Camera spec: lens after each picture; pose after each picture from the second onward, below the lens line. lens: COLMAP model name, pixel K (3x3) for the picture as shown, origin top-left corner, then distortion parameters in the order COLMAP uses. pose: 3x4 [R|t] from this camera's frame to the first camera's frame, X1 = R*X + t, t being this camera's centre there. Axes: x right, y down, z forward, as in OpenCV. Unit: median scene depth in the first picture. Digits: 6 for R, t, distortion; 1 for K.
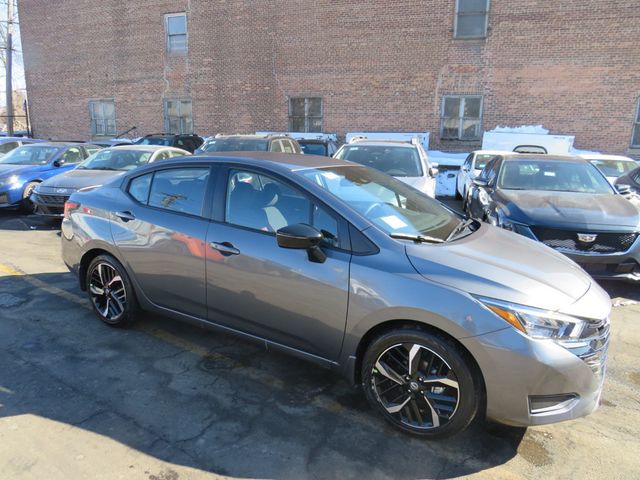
lens RADIAL K [[464.2, 0, 315.1], [0, 464.2, 242.5], [0, 0, 1]] dist [-0.045248, 0.037591]
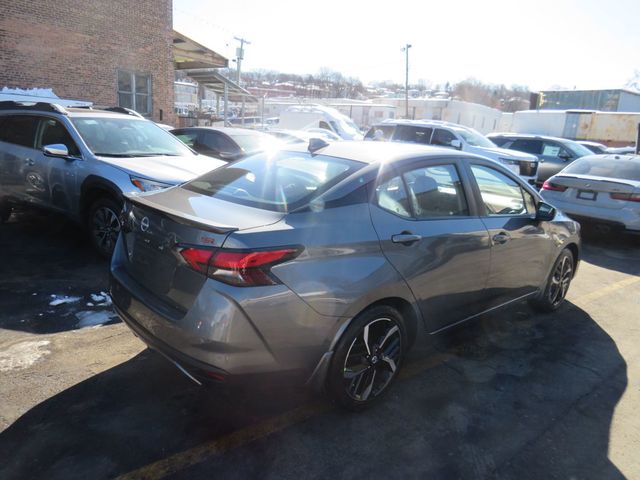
lens RADIAL K [[464.2, 0, 313.9], [0, 464.2, 234.7], [0, 0, 1]] dist [-0.045248, 0.037591]
pose [[0.291886, -0.227735, 0.928945, -1.053422], [0.160483, 0.969132, 0.187161, -0.211135], [-0.942893, 0.094450, 0.319424, 0.842397]]
